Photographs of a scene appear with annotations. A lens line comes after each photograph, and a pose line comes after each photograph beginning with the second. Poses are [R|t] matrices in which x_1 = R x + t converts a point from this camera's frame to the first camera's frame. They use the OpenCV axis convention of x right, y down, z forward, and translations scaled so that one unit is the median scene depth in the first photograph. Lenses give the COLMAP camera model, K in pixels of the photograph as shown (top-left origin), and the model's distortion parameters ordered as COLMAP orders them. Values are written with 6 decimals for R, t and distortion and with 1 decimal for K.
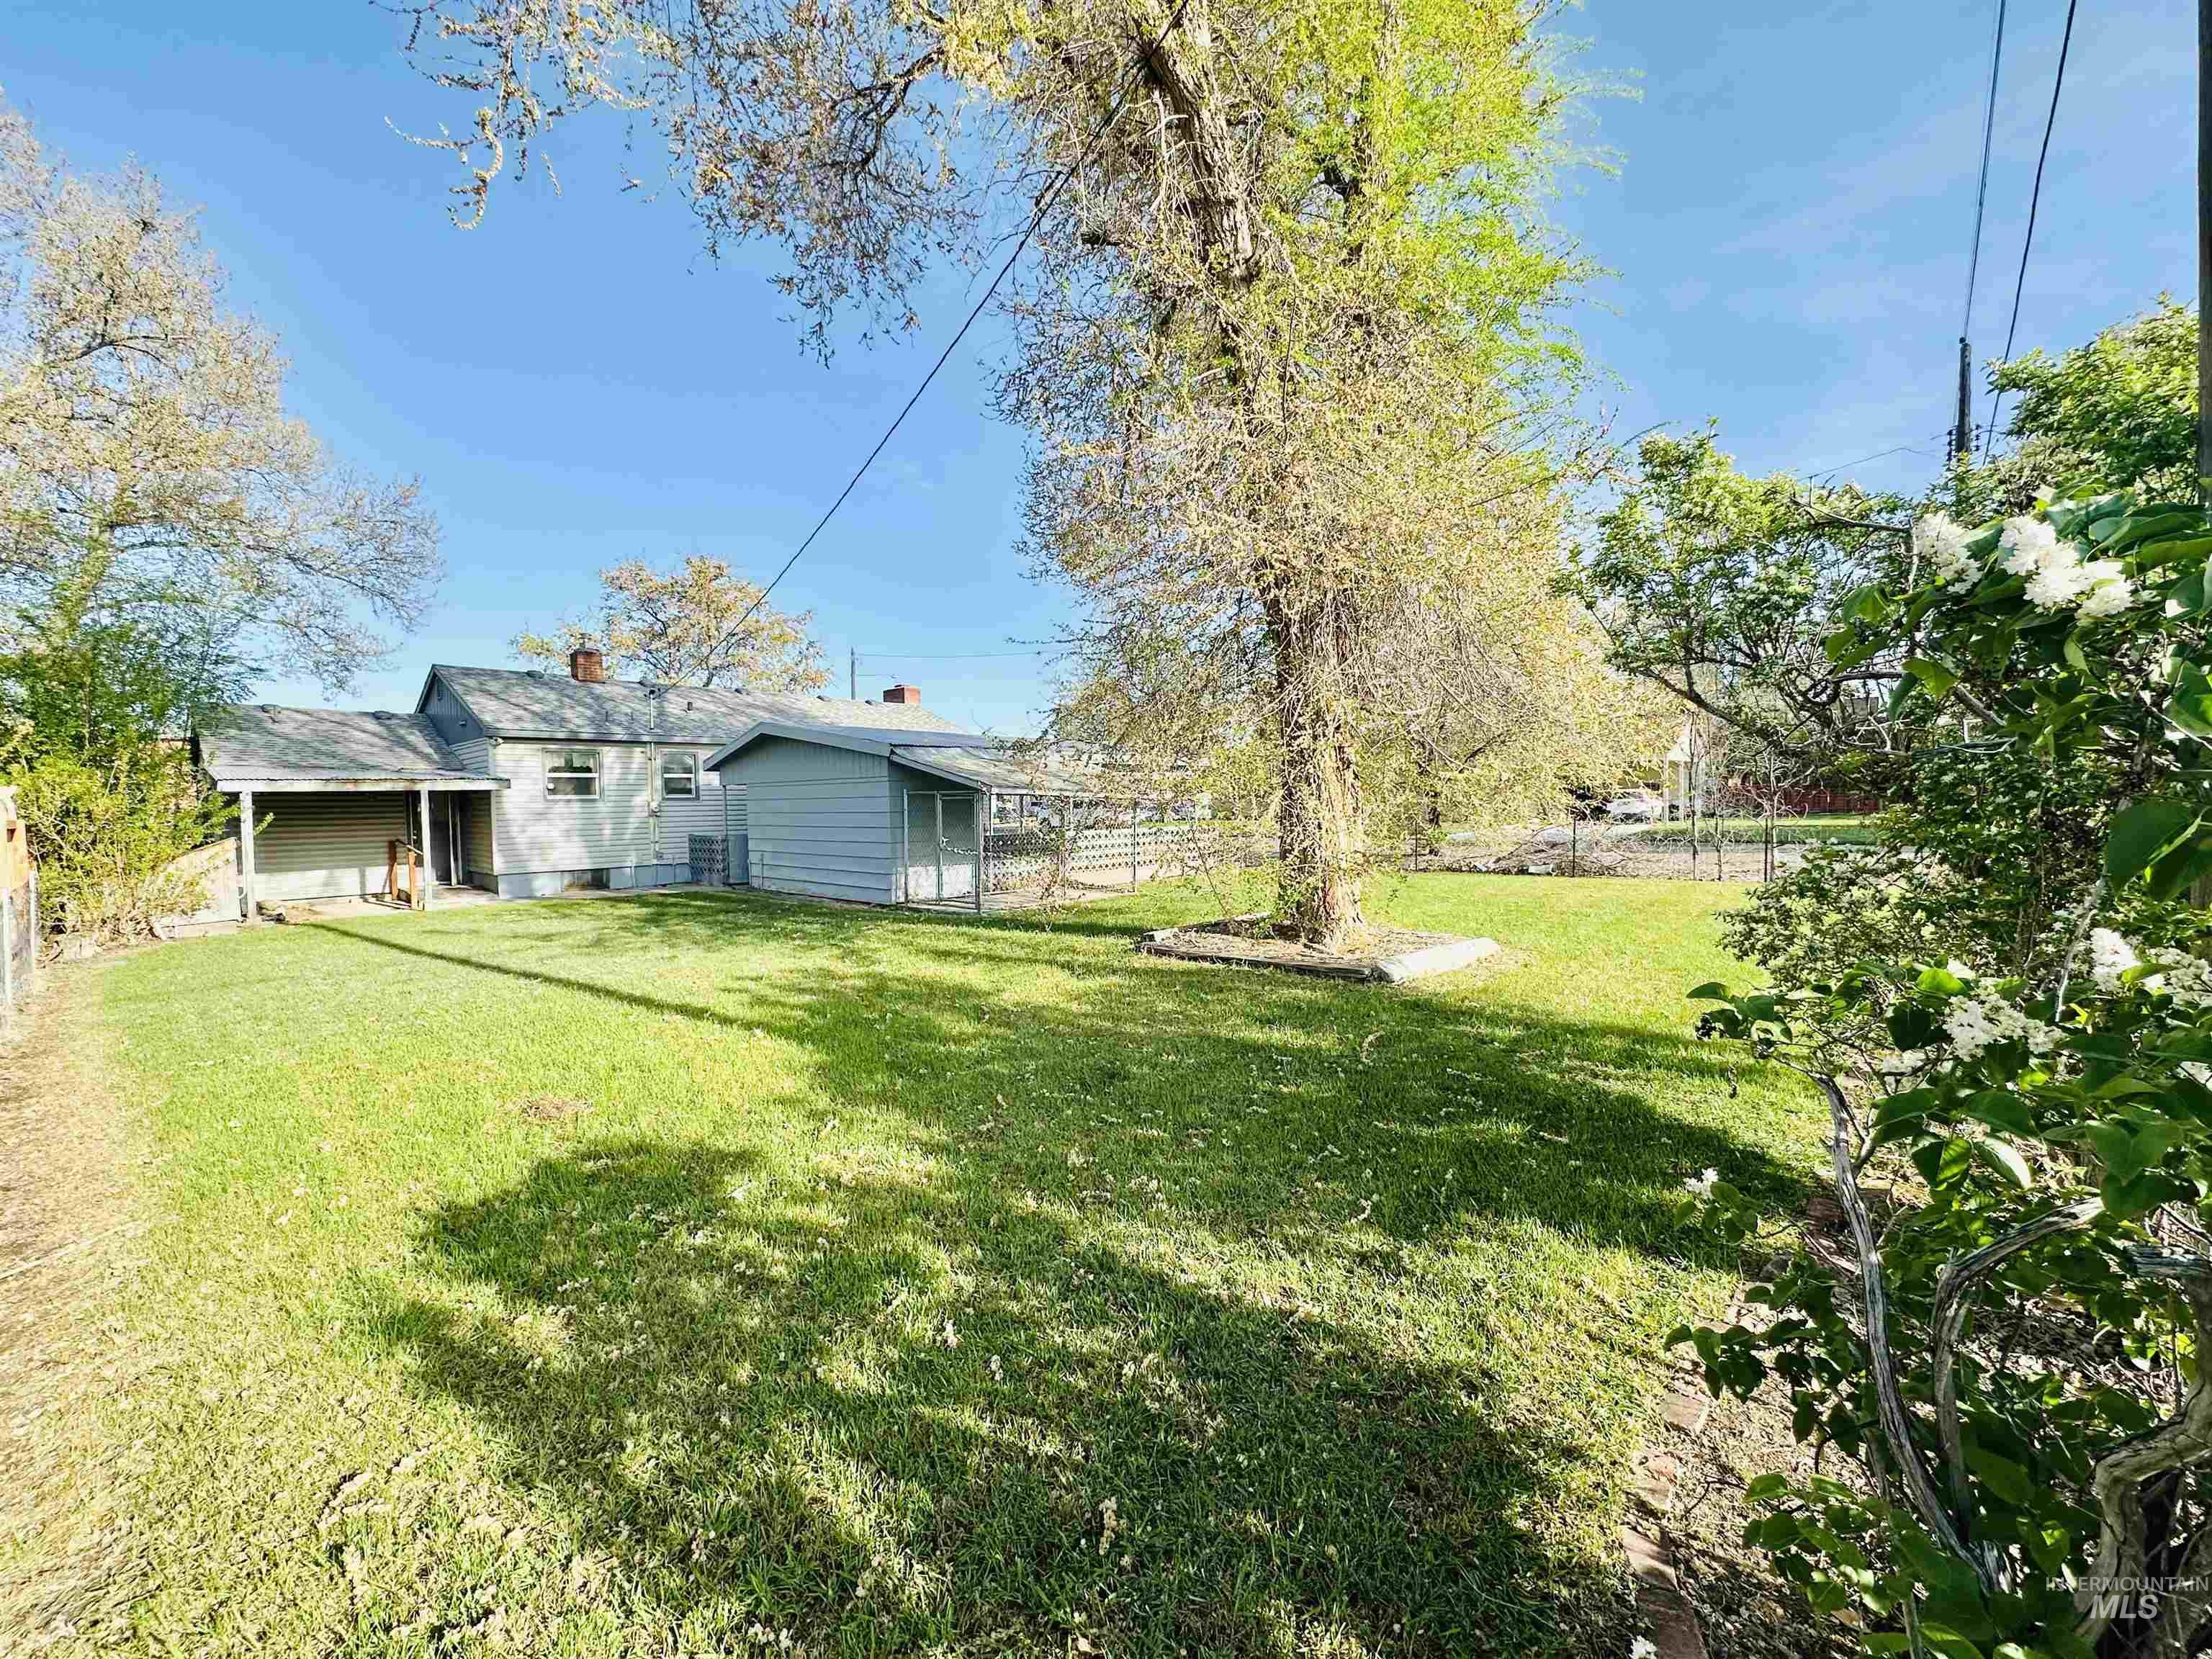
lens RADIAL K [[880.5, 0, 1104.5], [0, 880.5, 825.2], [0, 0, 1]] dist [-0.005787, 0.001355]
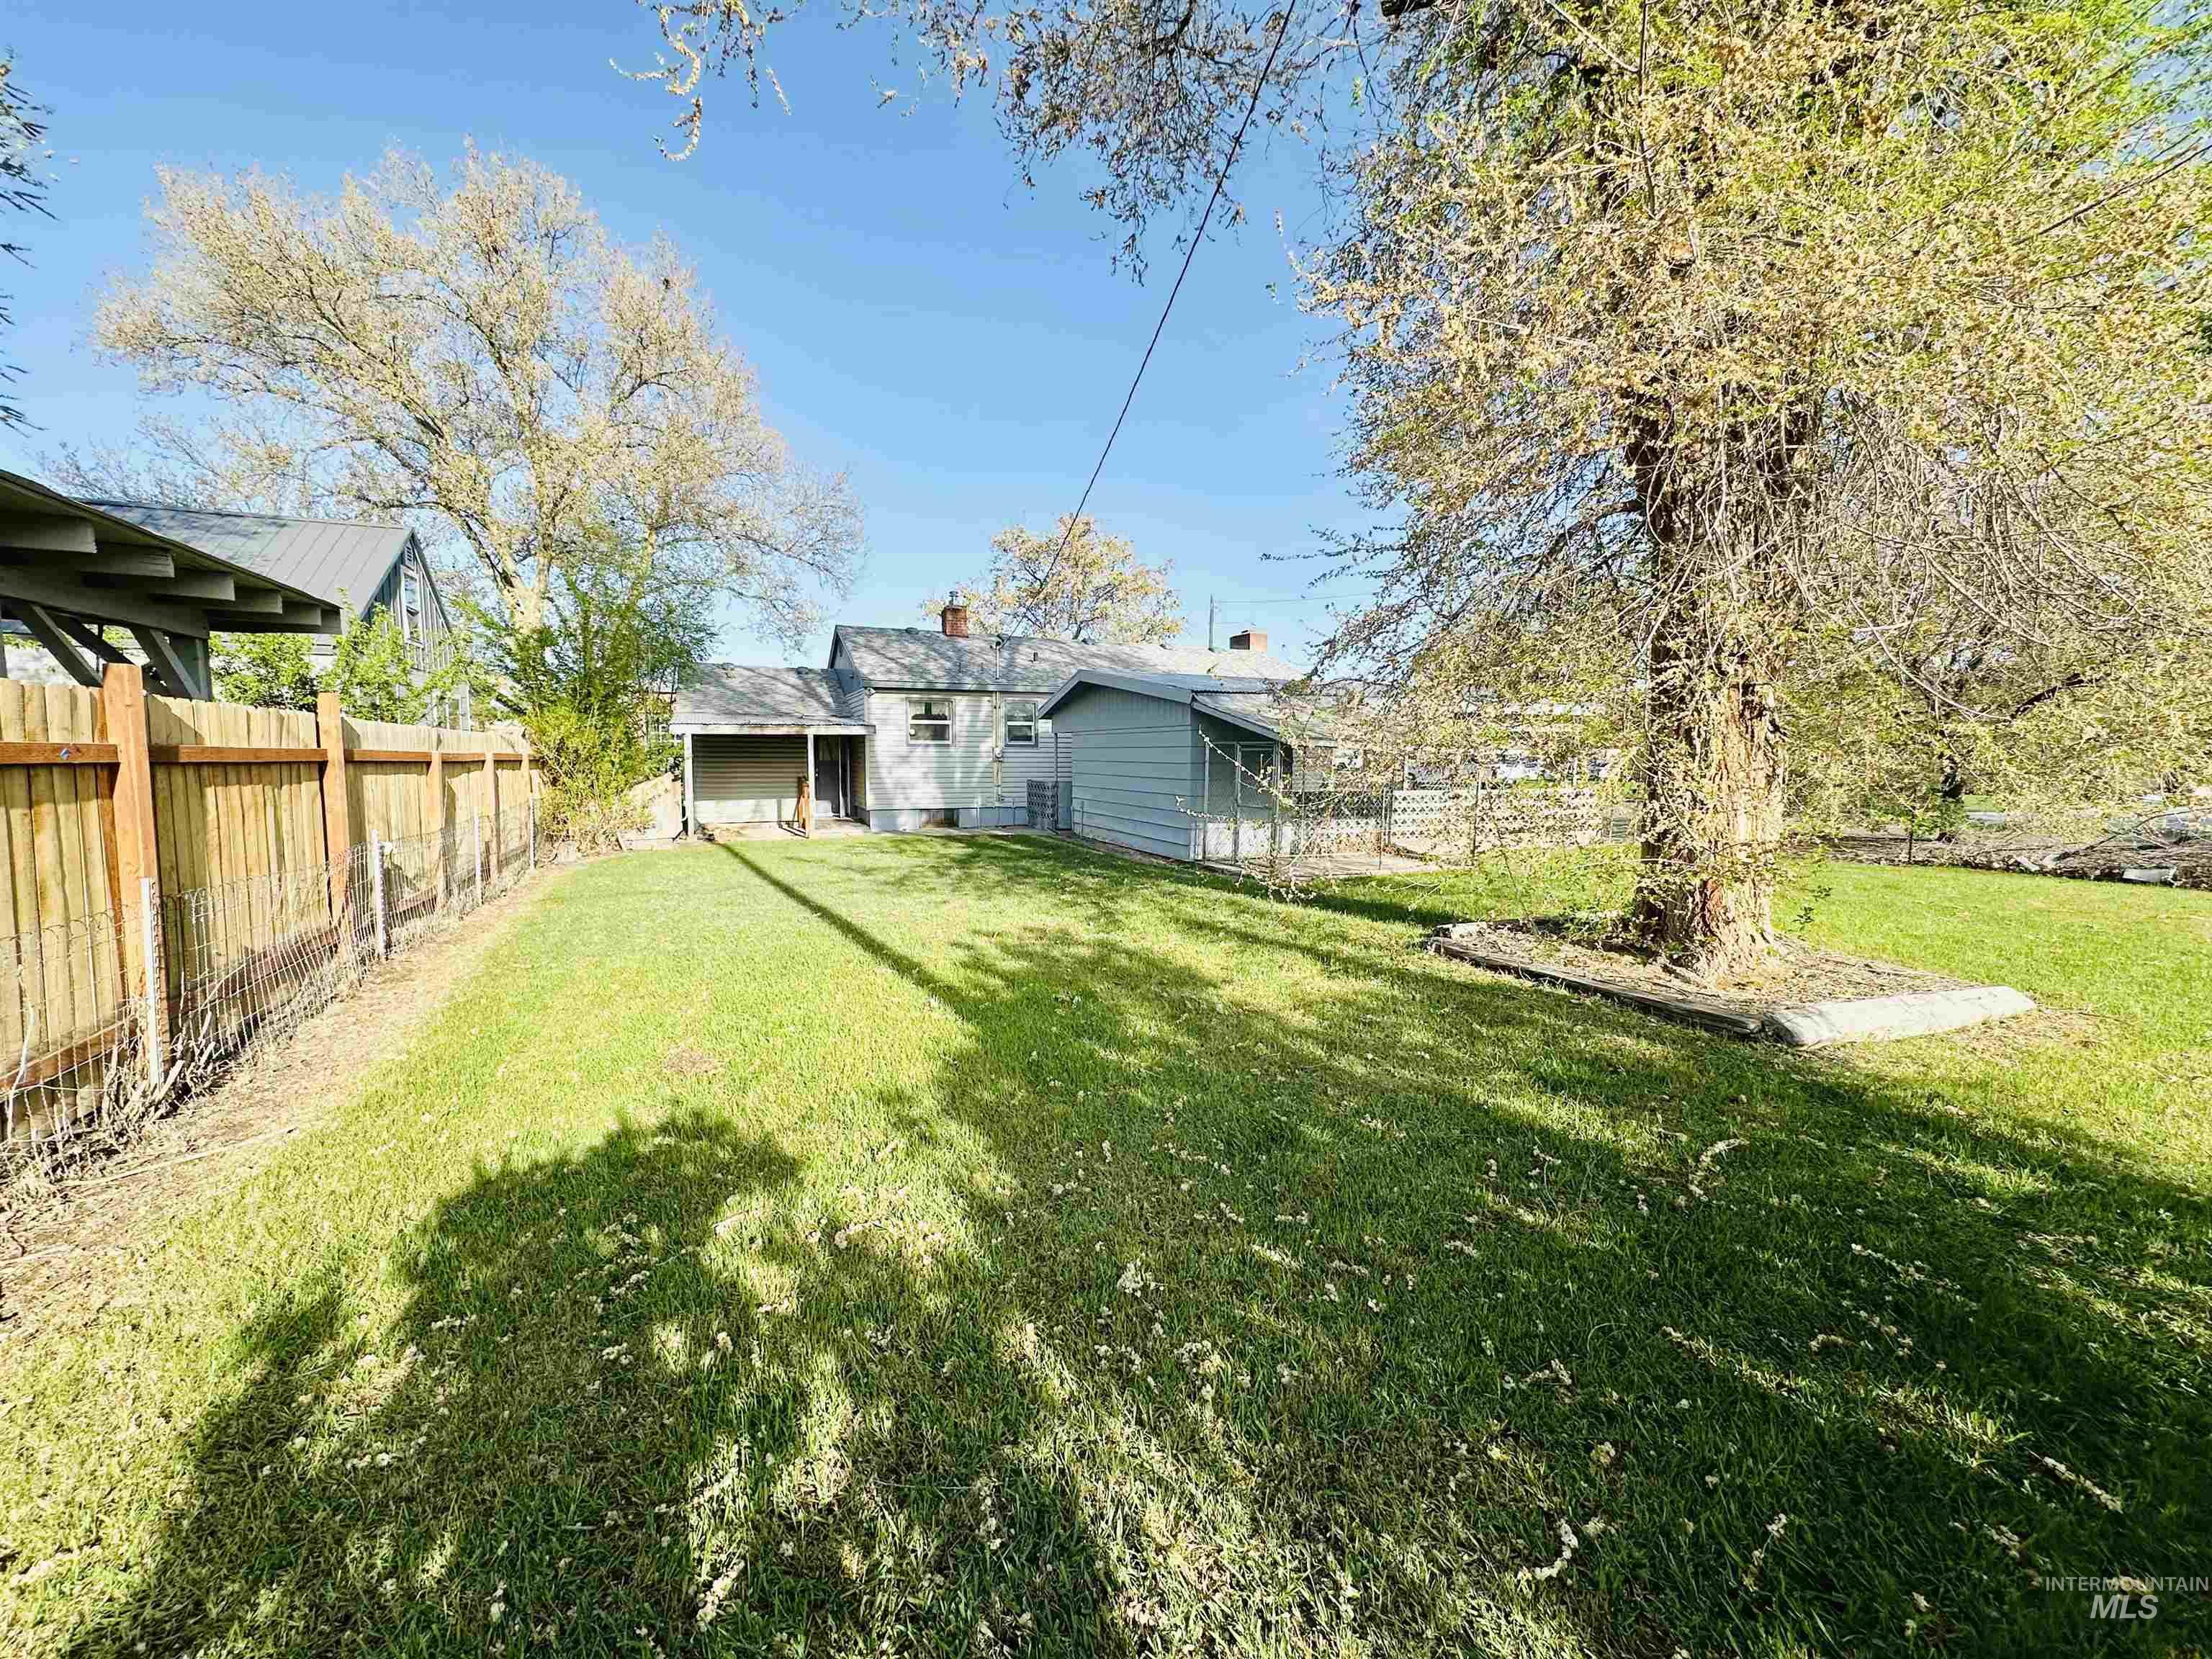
lens RADIAL K [[880.5, 0, 1104.0], [0, 880.5, 828.5], [0, 0, 1]] dist [-0.005787, 0.001355]
pose [[0.912440, 0.054692, -0.405539, 0.092053], [-0.030495, 0.997361, 0.065894, -0.007693], [0.408072, -0.047757, 0.911700, 0.168646]]
